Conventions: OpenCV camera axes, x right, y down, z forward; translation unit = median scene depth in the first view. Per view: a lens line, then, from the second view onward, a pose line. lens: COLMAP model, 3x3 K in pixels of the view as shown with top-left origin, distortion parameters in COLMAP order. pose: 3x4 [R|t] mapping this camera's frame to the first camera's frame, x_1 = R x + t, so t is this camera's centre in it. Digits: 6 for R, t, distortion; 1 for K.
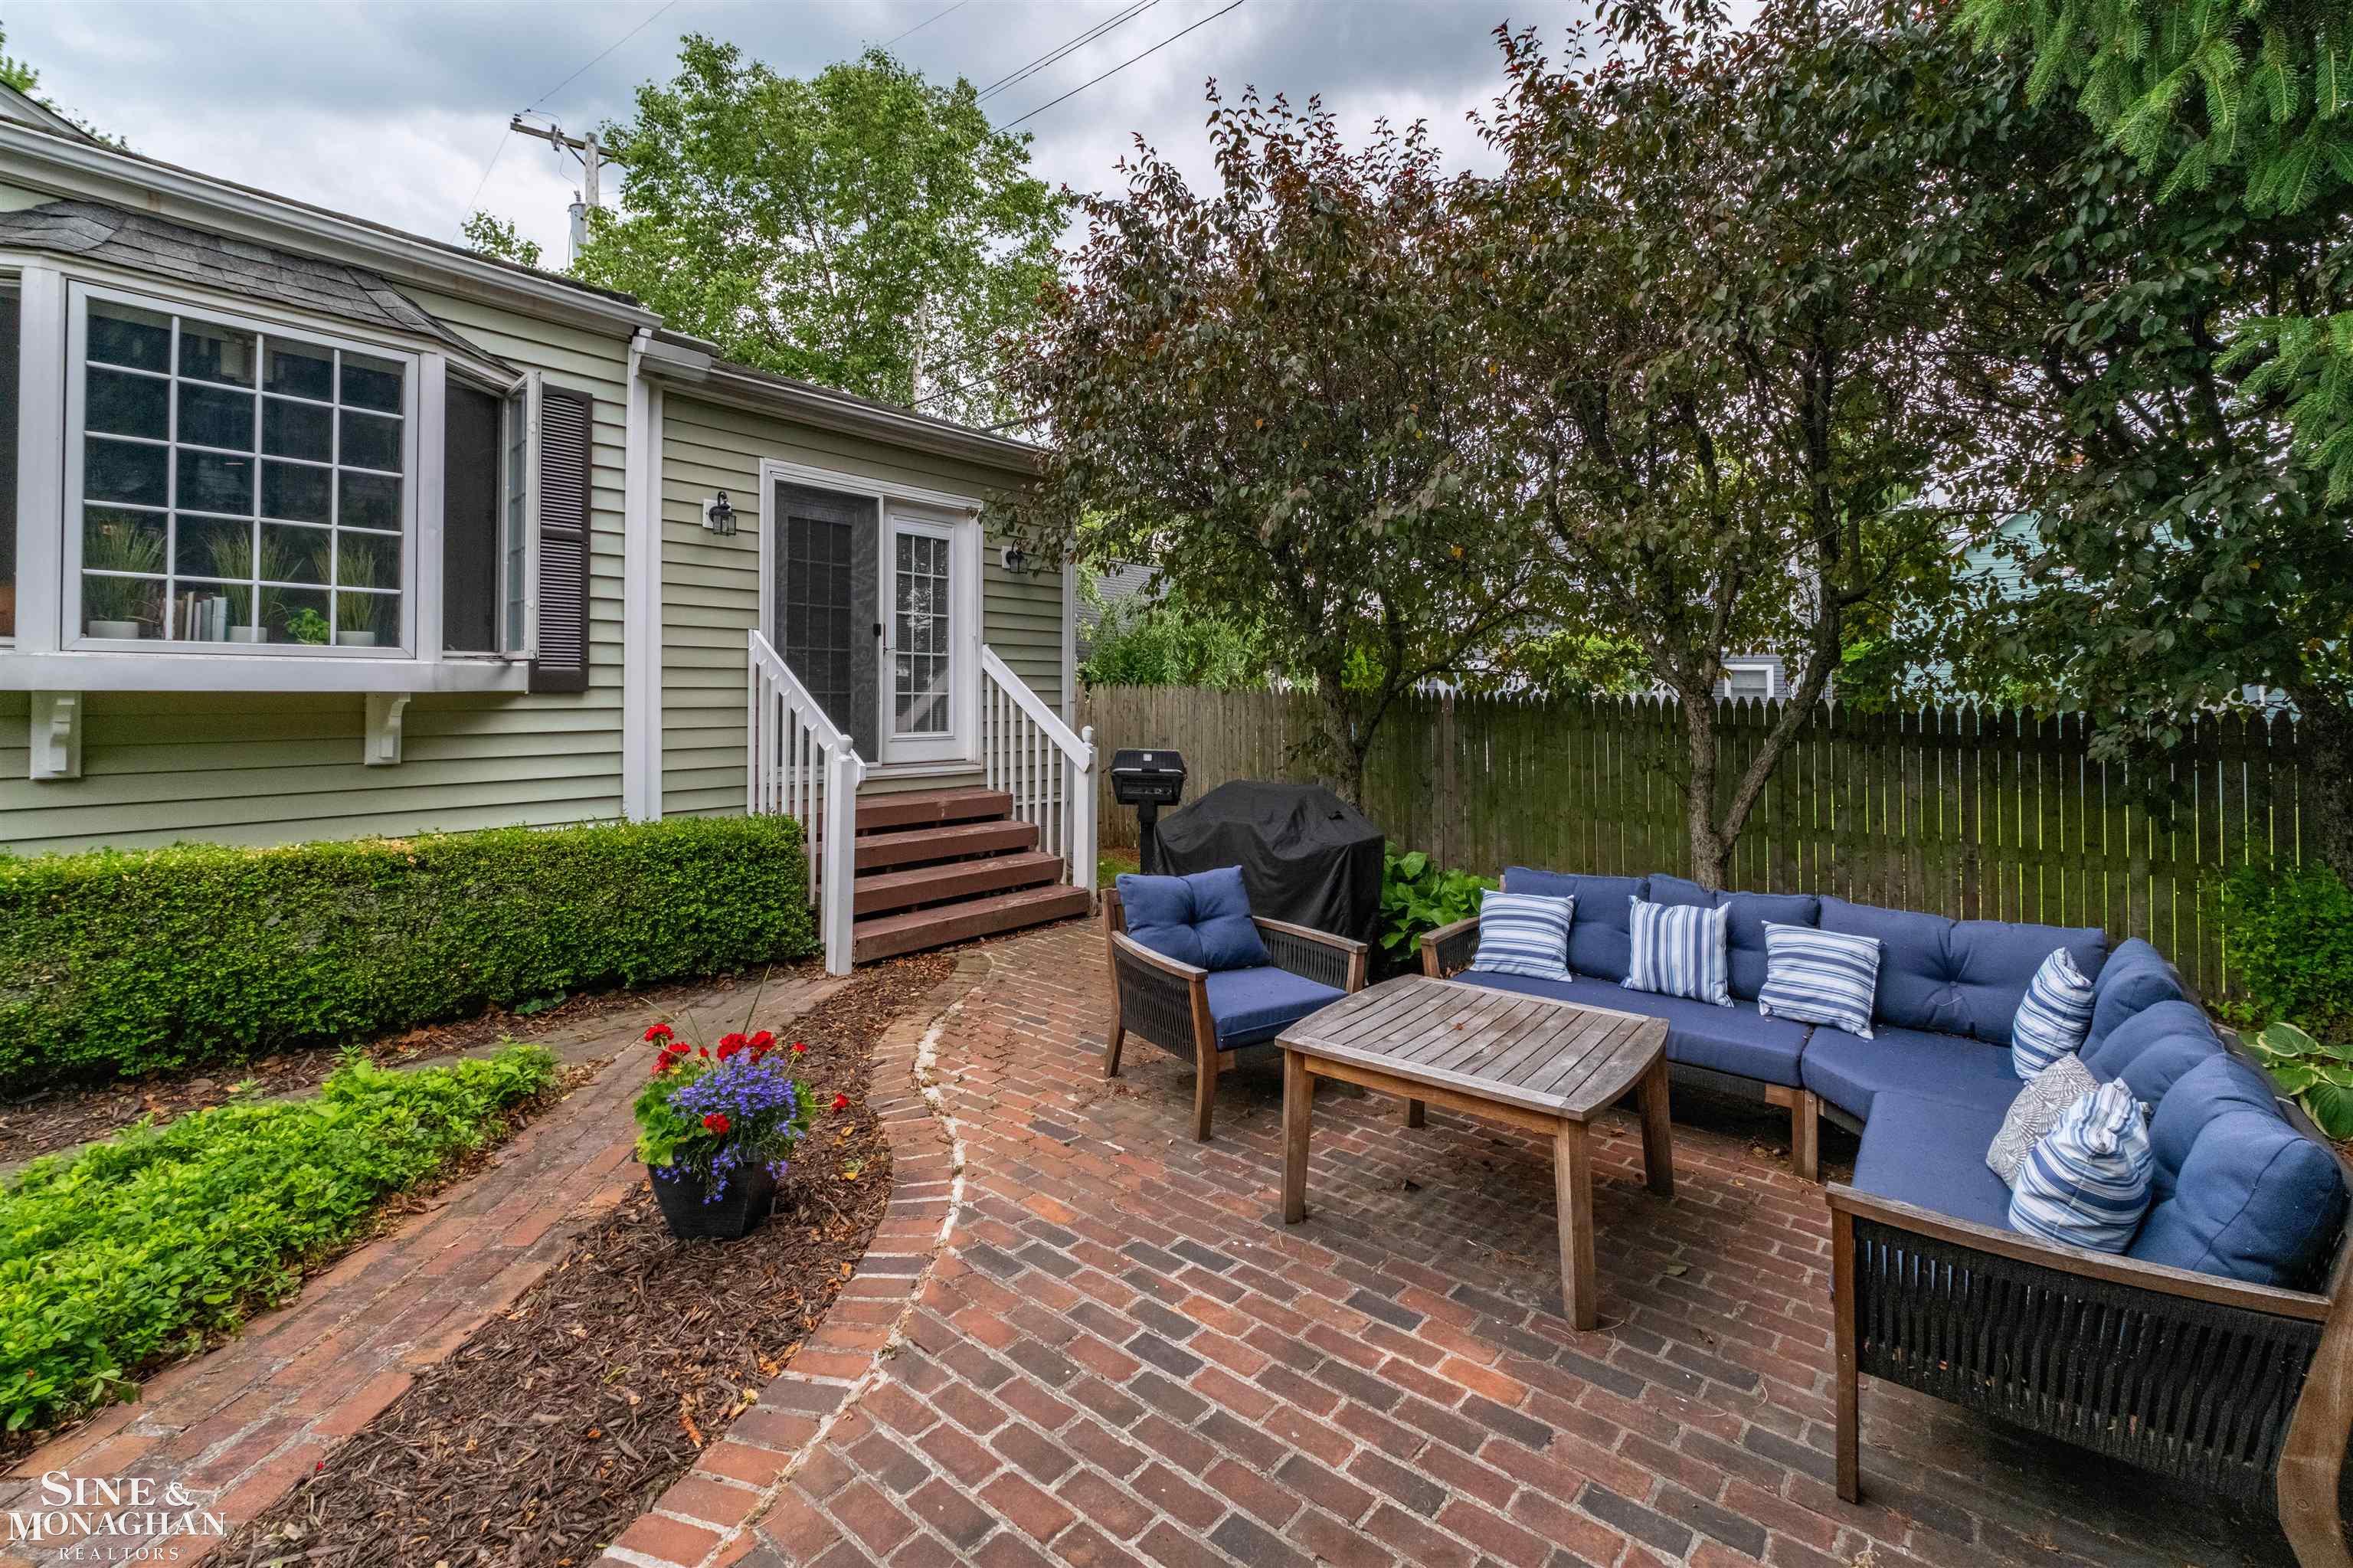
lens RADIAL K [[1034.3, 0, 1176.9], [0, 1034.3, 695.1], [0, 0, 1]] dist [-0.003254, -0.000091]
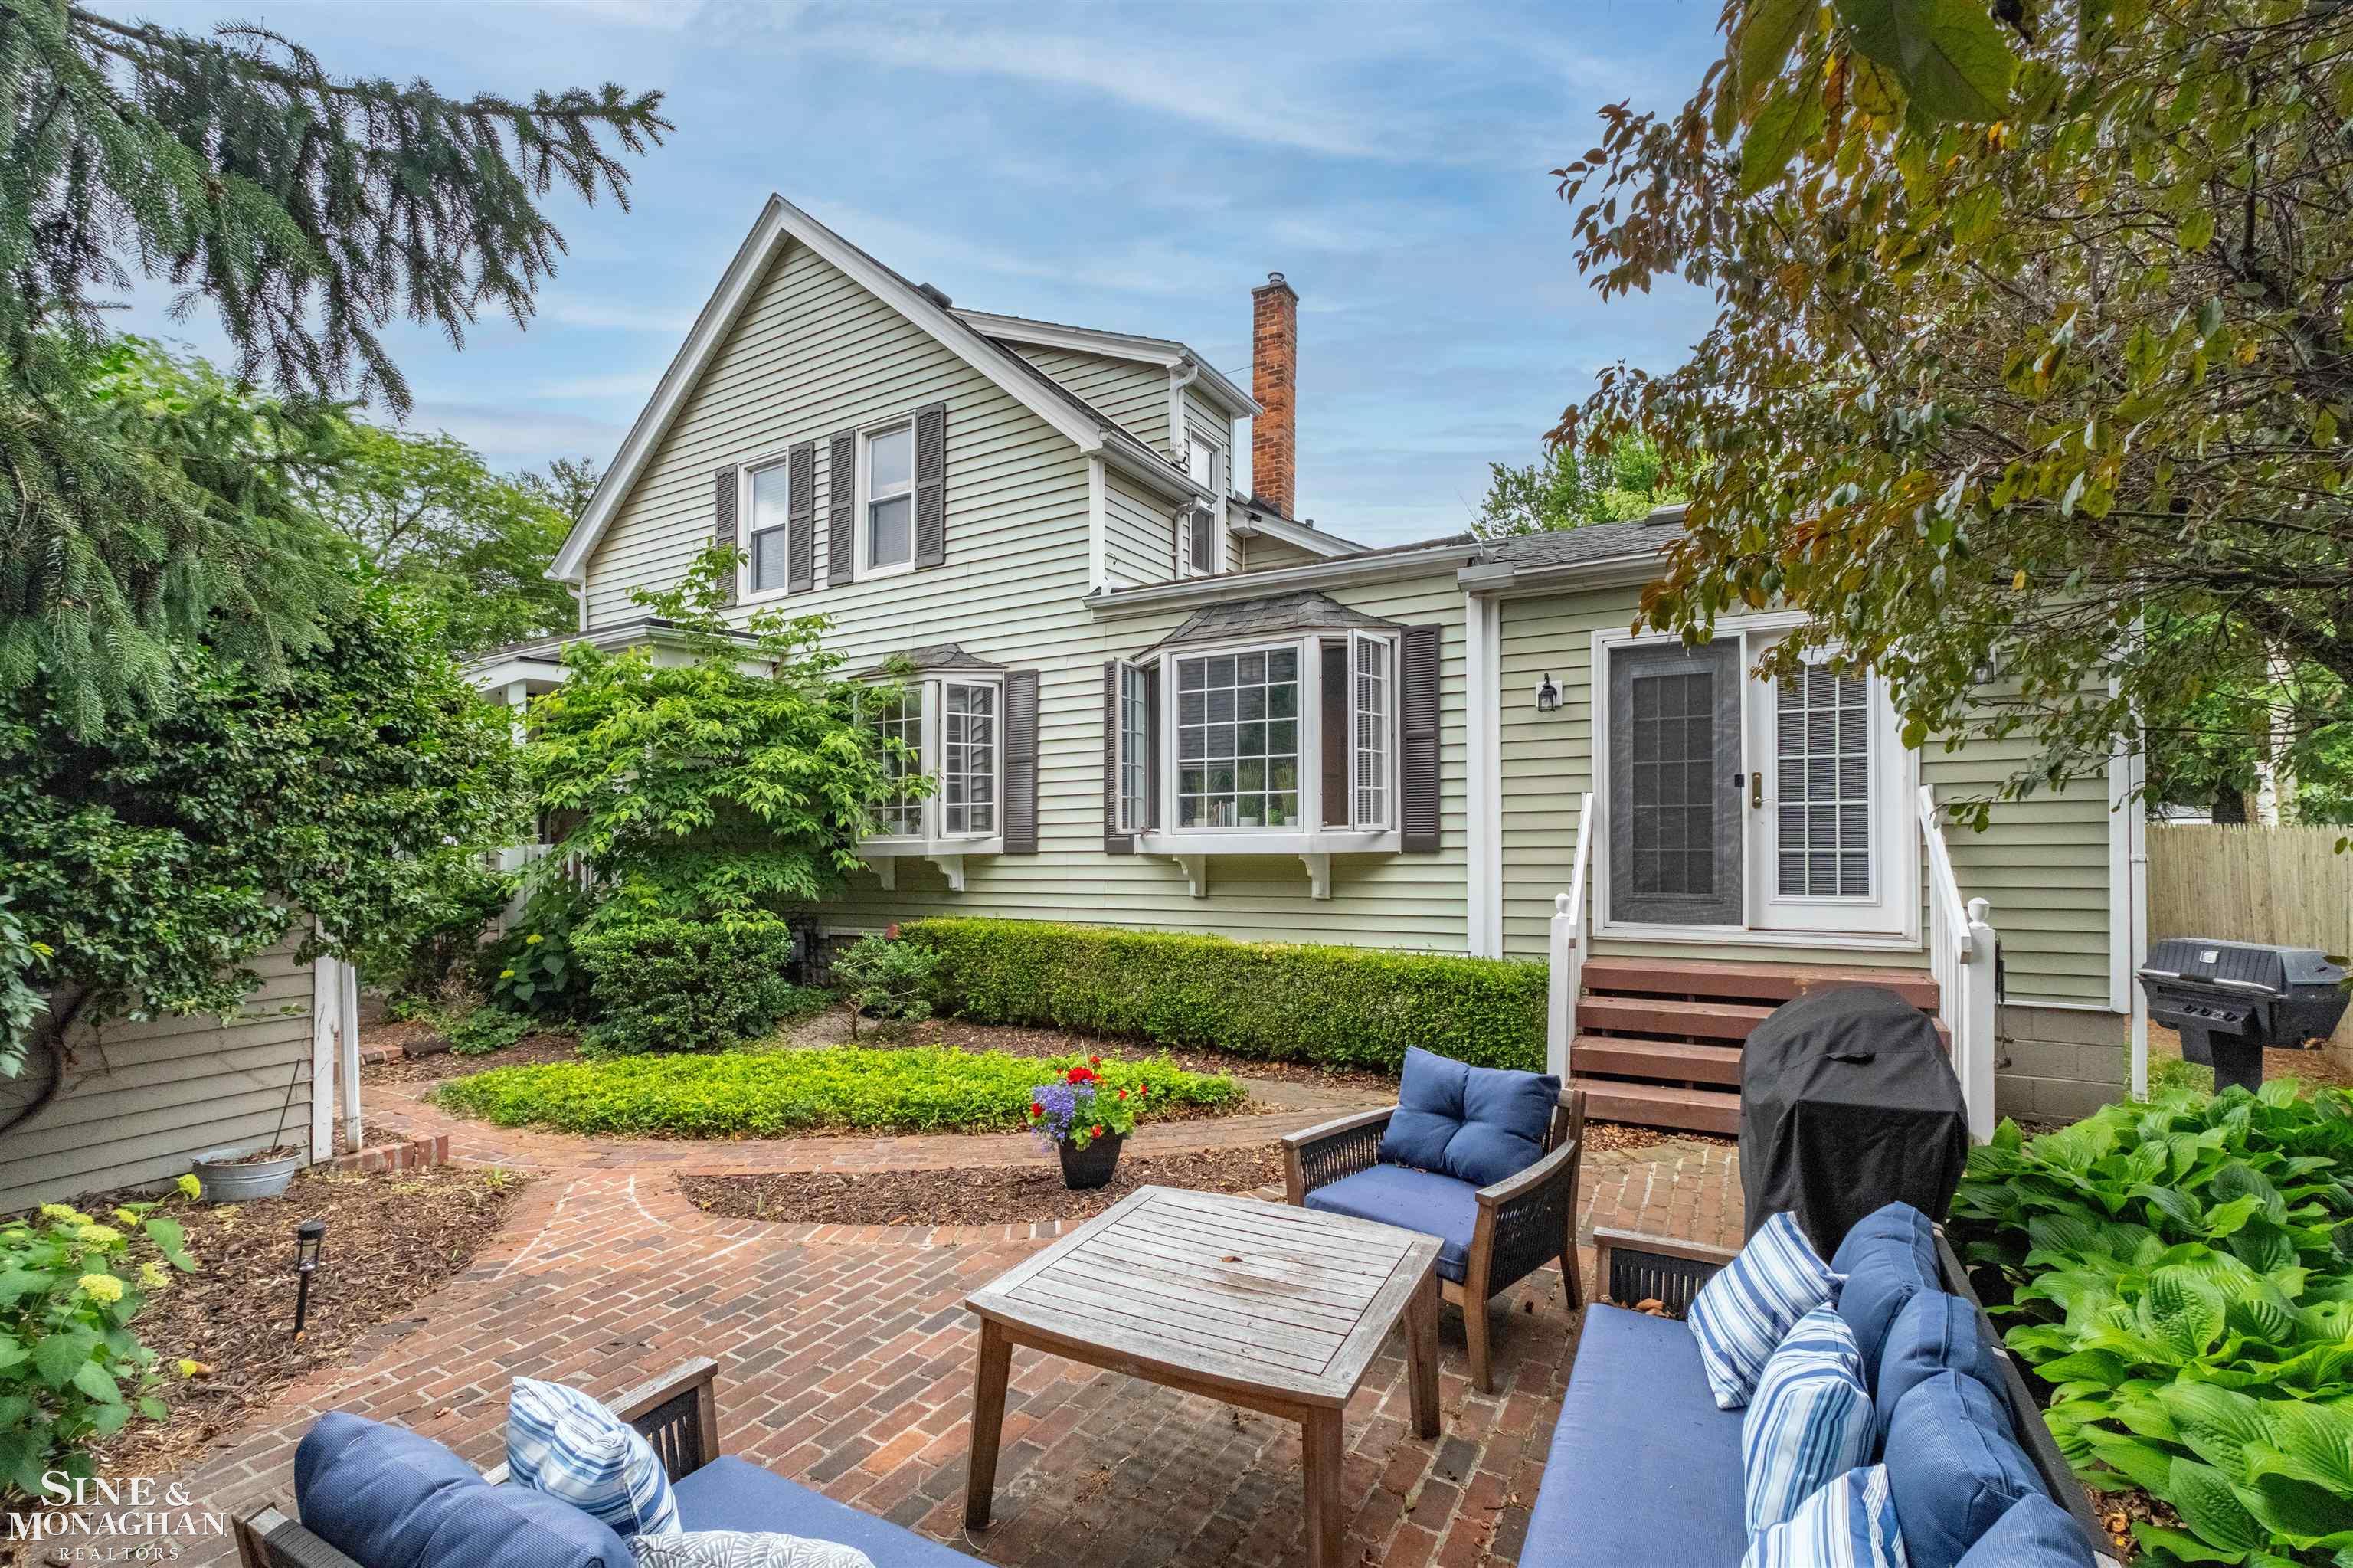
lens RADIAL K [[983.6, 0, 1177.1], [0, 983.6, 837.6], [0, 0, 1]] dist [0.000050, 0.000024]
pose [[0.190085, -0.012692, -0.981686, 0.579111], [0.009468, 0.999894, -0.011094, -0.010186], [0.981722, -0.007186, 0.190185, 0.432557]]
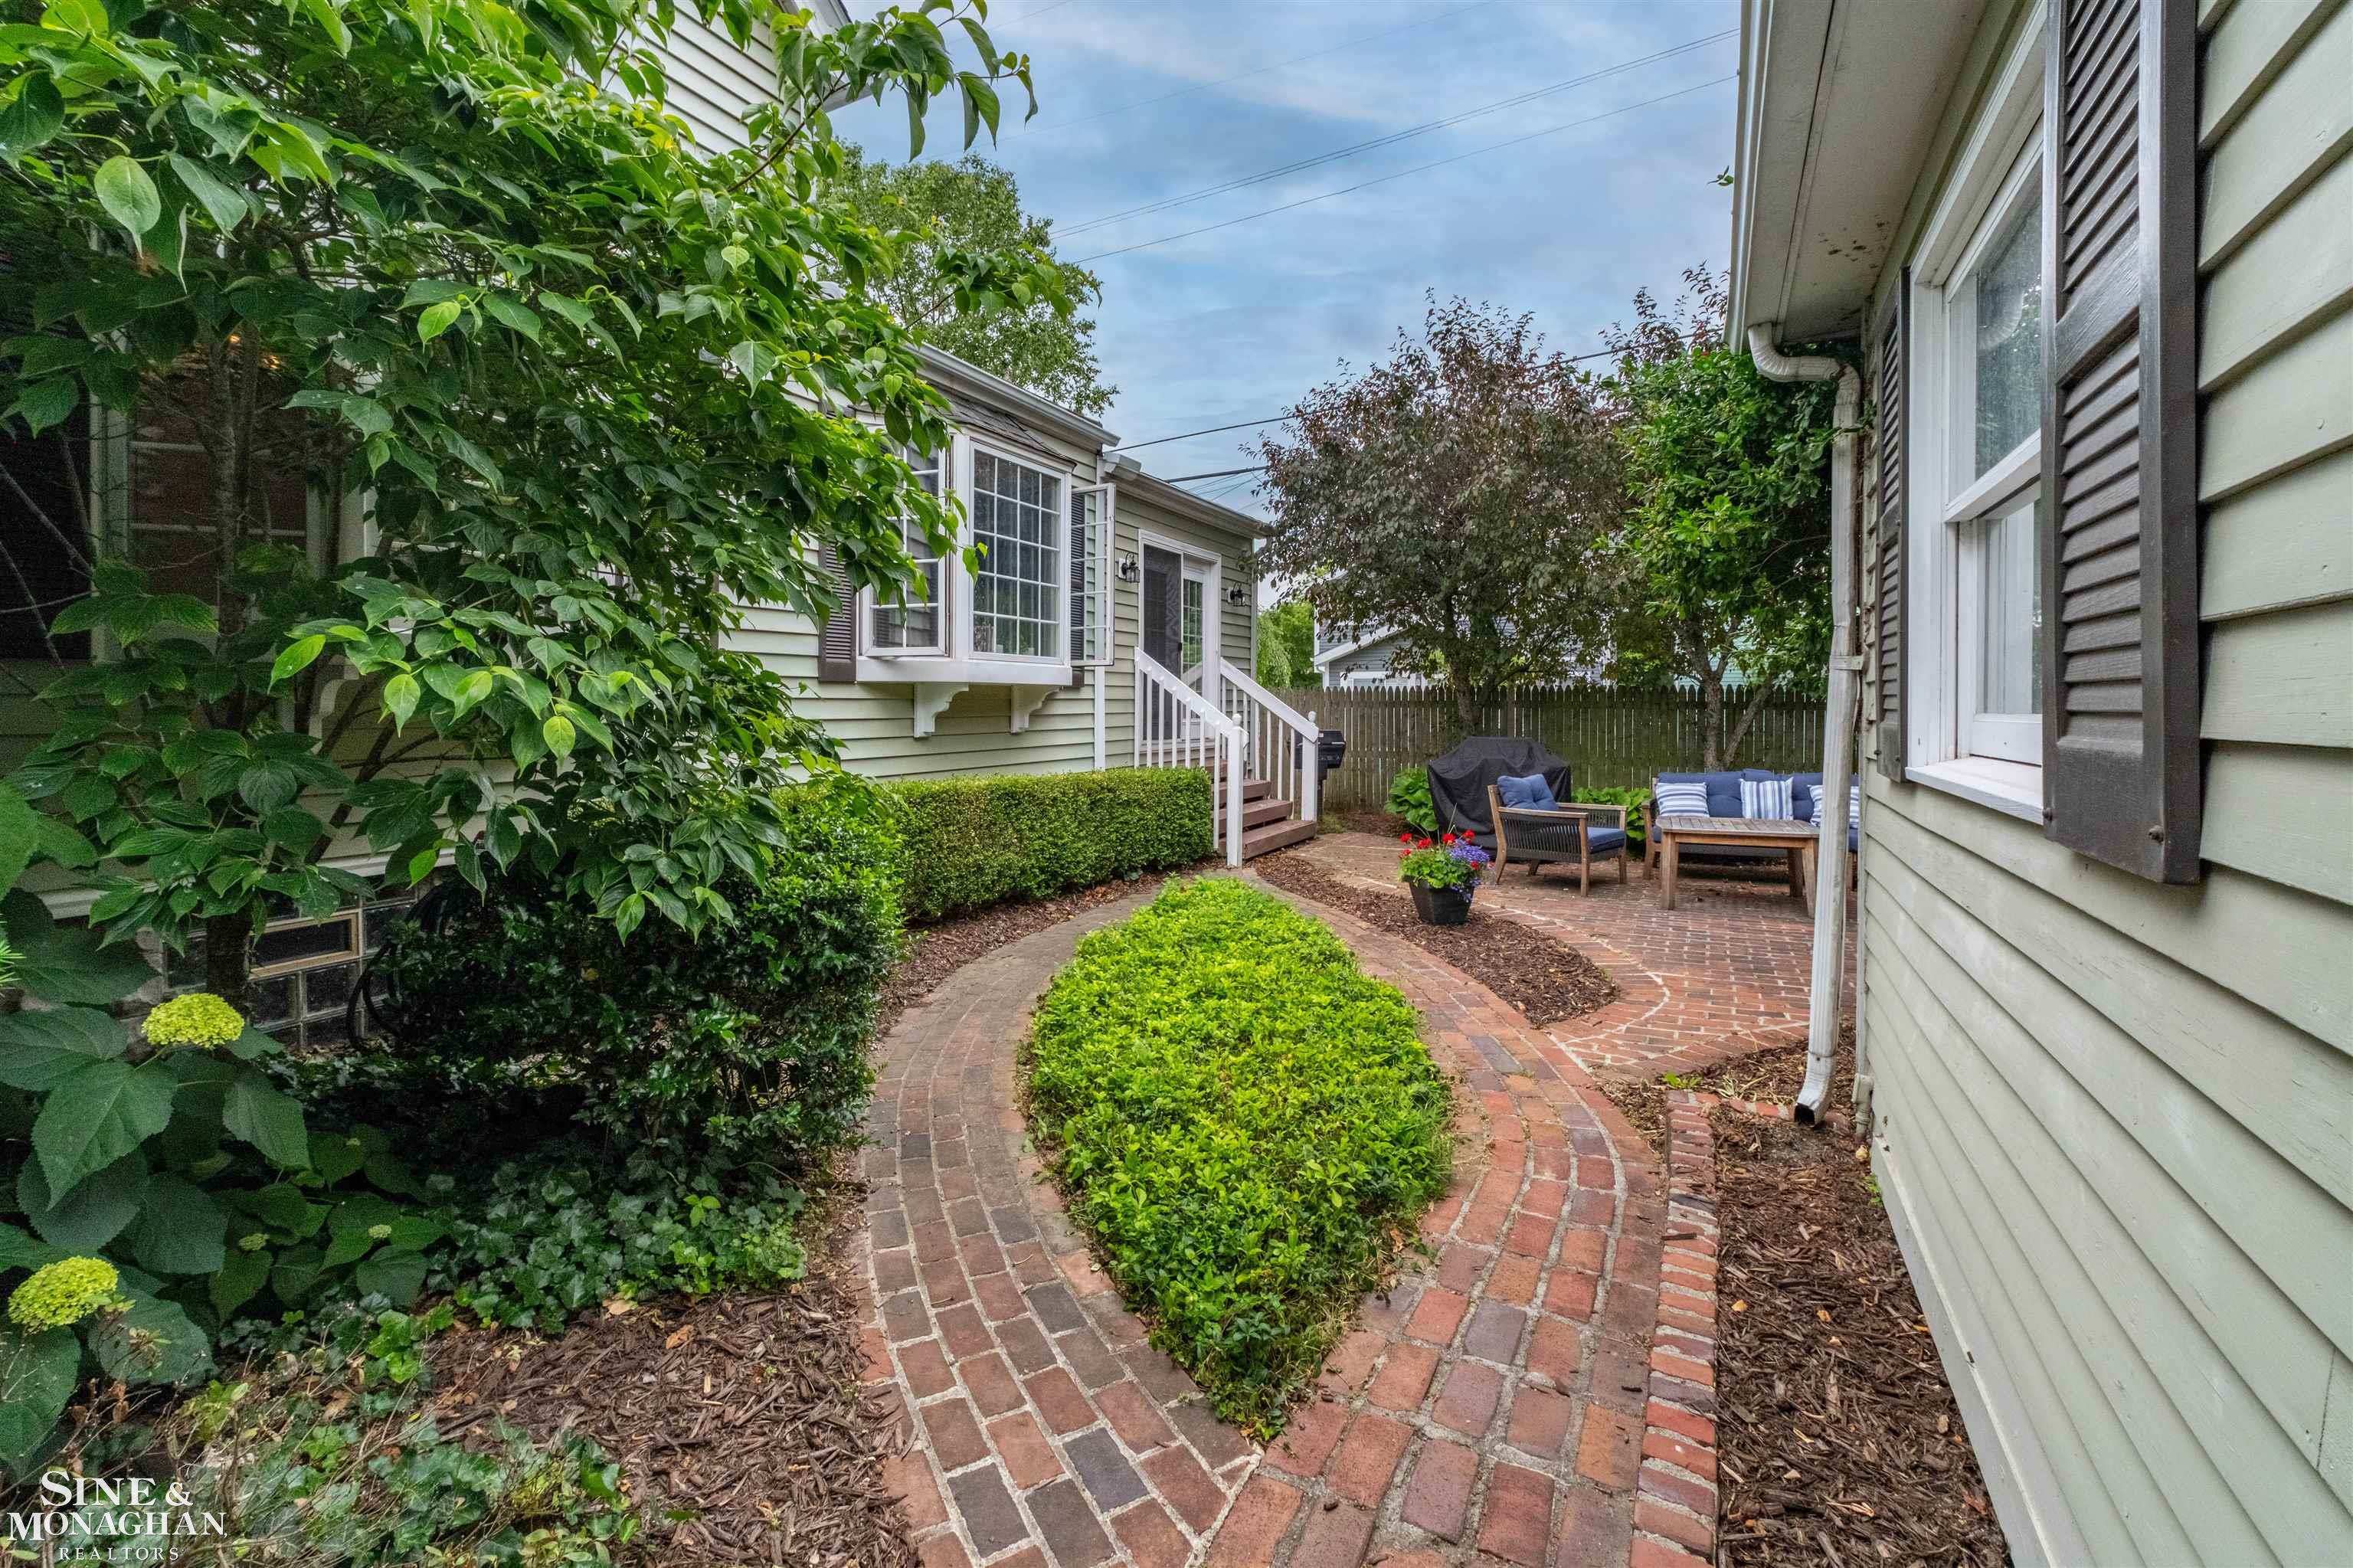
lens RADIAL K [[1035.5, 0, 1180.1], [0, 1035.5, 757.6], [0, 0, 1]] dist [0.000925, 0.000021]
pose [[0.977033, -0.026616, 0.211419, -0.750679], [0.017514, 0.998842, 0.044811, 0.033824], [-0.212367, -0.040079, 0.976368, -0.515375]]
